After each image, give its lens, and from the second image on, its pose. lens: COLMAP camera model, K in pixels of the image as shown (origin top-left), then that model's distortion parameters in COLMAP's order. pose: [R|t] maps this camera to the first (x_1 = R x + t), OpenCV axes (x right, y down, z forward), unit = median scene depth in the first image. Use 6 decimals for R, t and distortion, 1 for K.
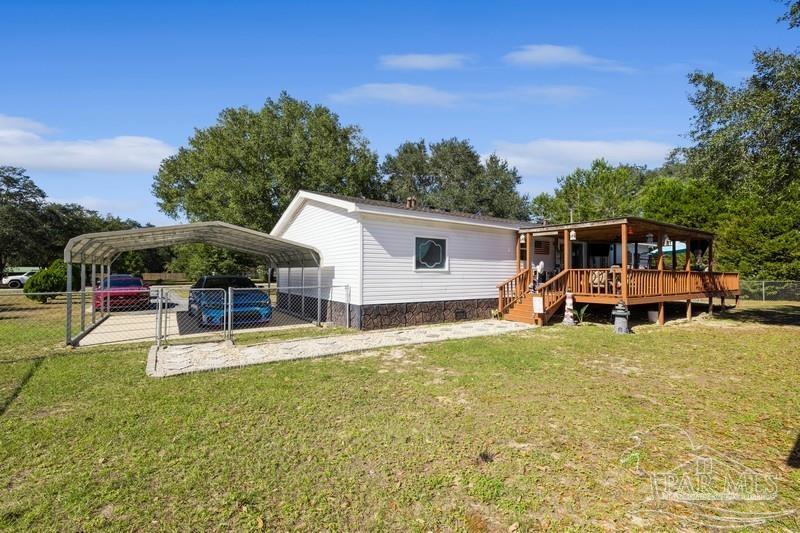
lens RADIAL K [[346.3, 0, 400.0], [0, 346.3, 266.5], [0, 0, 1]] dist [-0.000217, 0.000054]
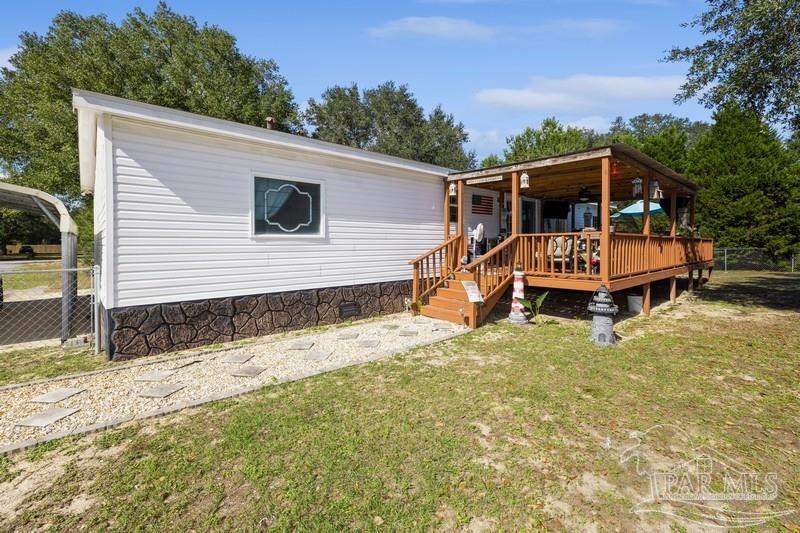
lens RADIAL K [[350.3, 0, 400.1], [0, 350.3, 247.6], [0, 0, 1]] dist [0.000405, 0.000046]
pose [[0.991567, -0.009101, 0.129272, 0.176414], [0.004781, 0.999421, 0.033693, 0.009271], [-0.129504, -0.032791, 0.991037, 0.363486]]
